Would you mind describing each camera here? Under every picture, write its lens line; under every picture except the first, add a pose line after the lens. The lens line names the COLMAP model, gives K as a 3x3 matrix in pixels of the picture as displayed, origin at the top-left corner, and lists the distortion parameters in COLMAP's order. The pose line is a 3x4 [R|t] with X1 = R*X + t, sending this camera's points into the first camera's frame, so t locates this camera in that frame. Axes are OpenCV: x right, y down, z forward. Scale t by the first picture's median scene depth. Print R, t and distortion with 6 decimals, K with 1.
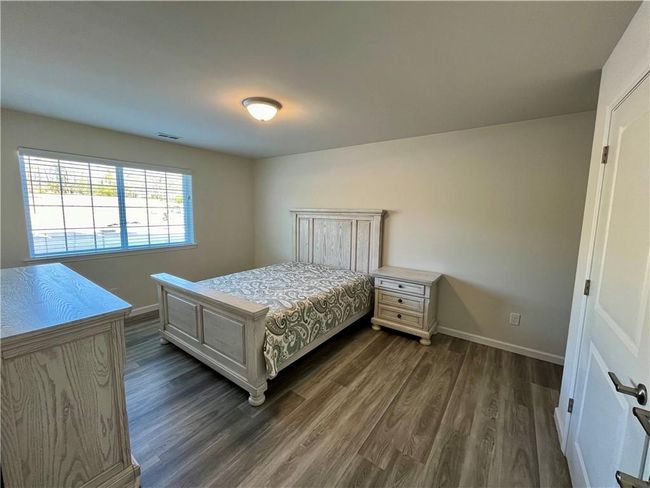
lens RADIAL K [[262.2, 0, 322.2], [0, 262.2, 241.6], [0, 0, 1]] dist [0.001007, -0.001398]
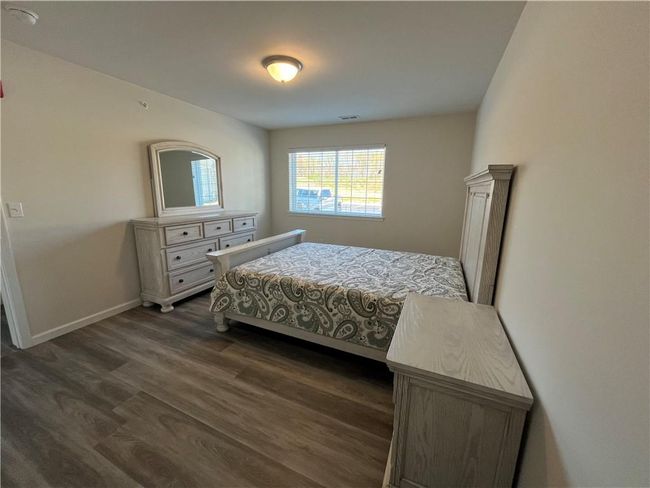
lens RADIAL K [[262.2, 0, 323.5], [0, 262.2, 245.2], [0, 0, 1]] dist [0.001007, -0.001398]
pose [[0.204775, 0.189515, -0.960287, 0.823611], [-0.129555, 0.977693, 0.165324, -0.044625], [0.970197, 0.090556, 0.224760, 0.966233]]
